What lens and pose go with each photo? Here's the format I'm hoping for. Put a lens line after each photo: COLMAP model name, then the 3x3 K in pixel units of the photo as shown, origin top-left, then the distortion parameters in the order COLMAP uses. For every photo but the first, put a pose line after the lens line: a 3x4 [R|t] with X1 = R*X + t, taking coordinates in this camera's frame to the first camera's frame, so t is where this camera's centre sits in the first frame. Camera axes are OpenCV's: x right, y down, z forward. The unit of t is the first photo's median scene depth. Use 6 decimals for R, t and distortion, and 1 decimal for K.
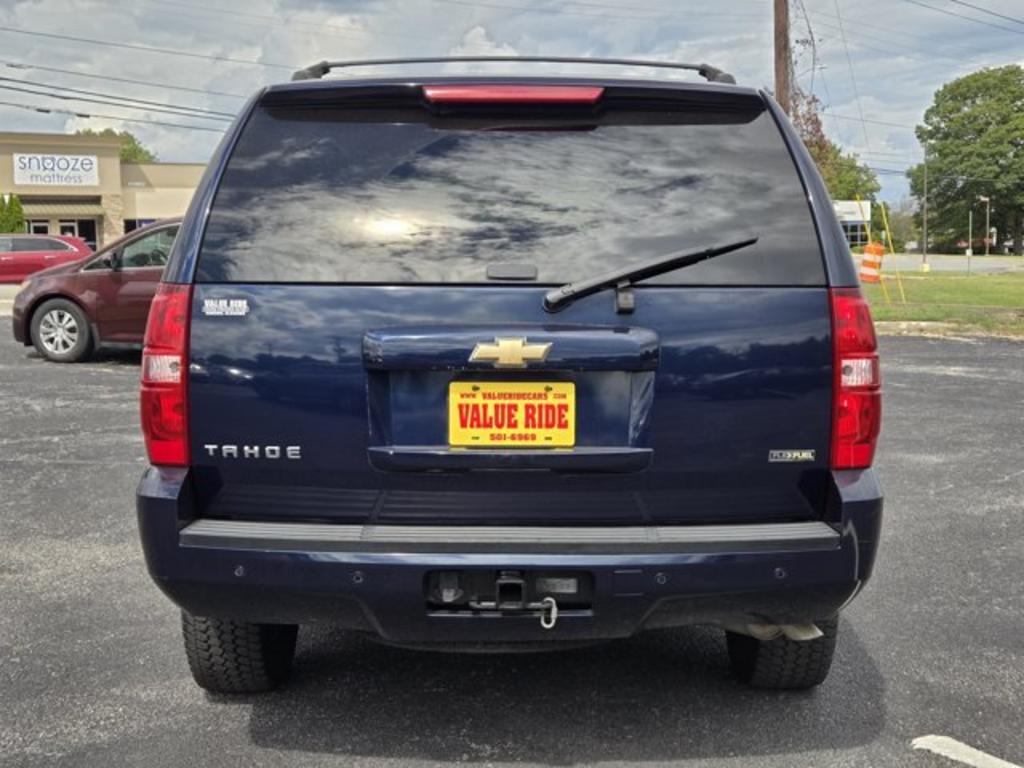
lens RADIAL K [[1353.0, 0, 506.7], [0, 1353.0, 359.1], [0, 0, 1]] dist [0.068047, 0.000000]
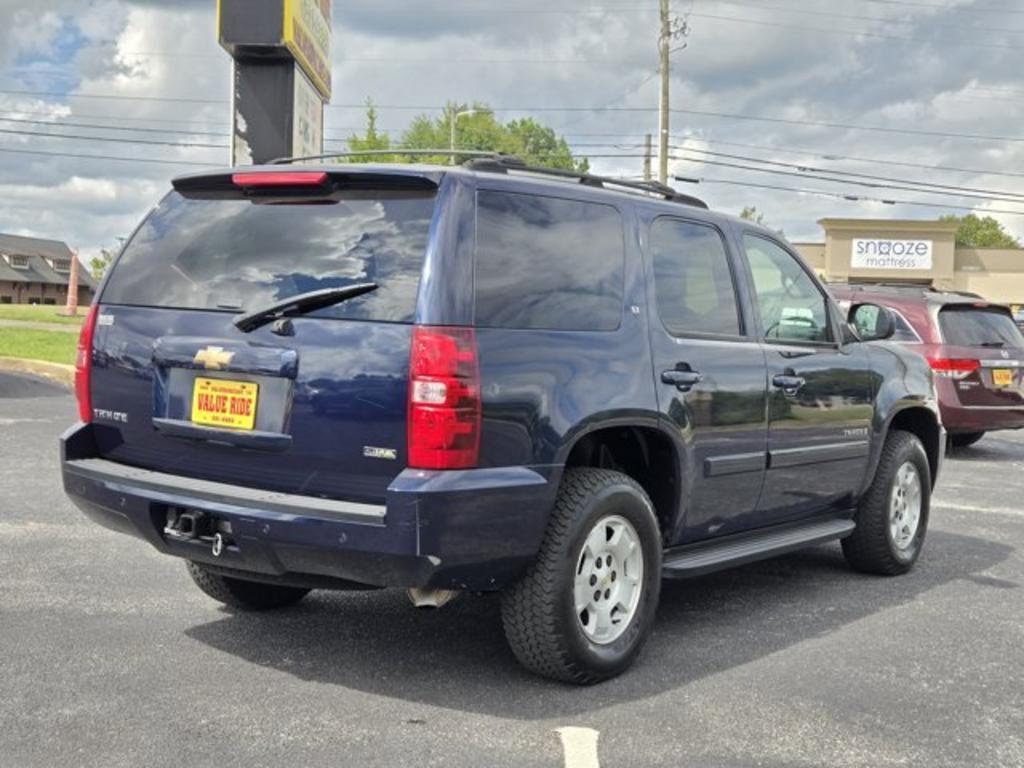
lens RADIAL K [[1353.0, 0, 540.6], [0, 1353.0, 379.4], [0, 0, 1]] dist [0.068047, 0.000000]
pose [[0.811227, 0.065185, -0.581087, 1.087819], [-0.092741, 0.995531, -0.017794, 0.010592], [0.577330, 0.068326, 0.813647, 0.036880]]
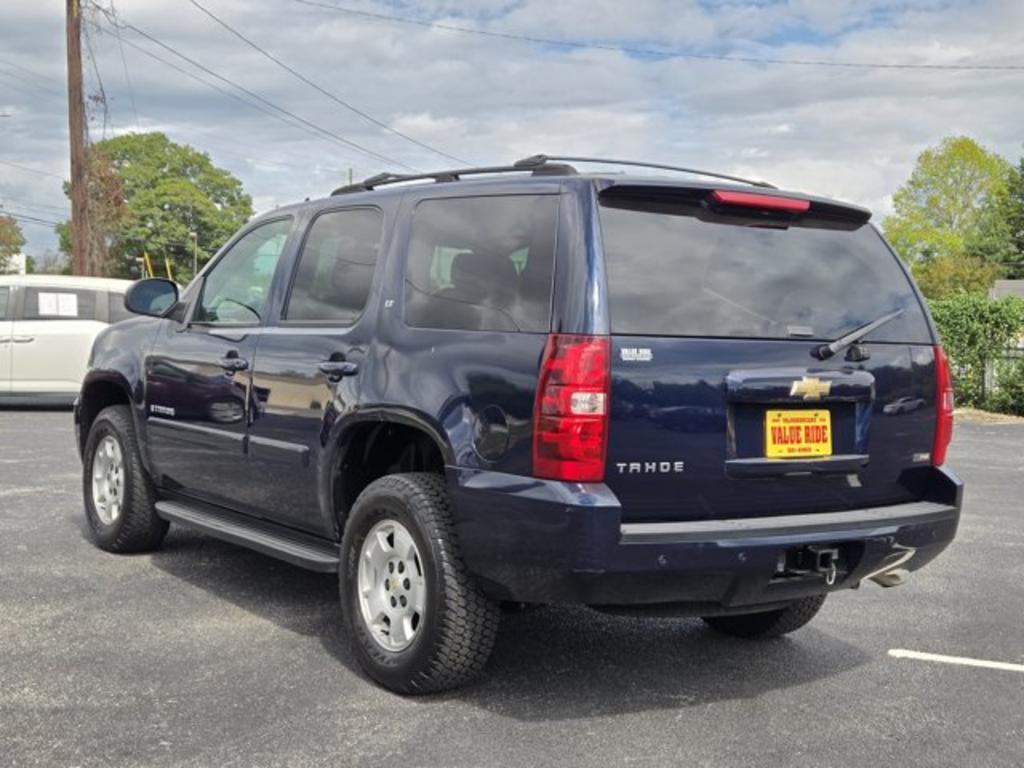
lens RADIAL K [[1353.0, 0, 511.9], [0, 1353.0, 387.4], [0, 0, 1]] dist [0.068047, 0.000000]
pose [[0.821719, -0.003874, 0.569879, -1.024841], [0.015756, 0.999749, -0.015921, 0.011068], [-0.569675, 0.022062, 0.821574, 0.024363]]
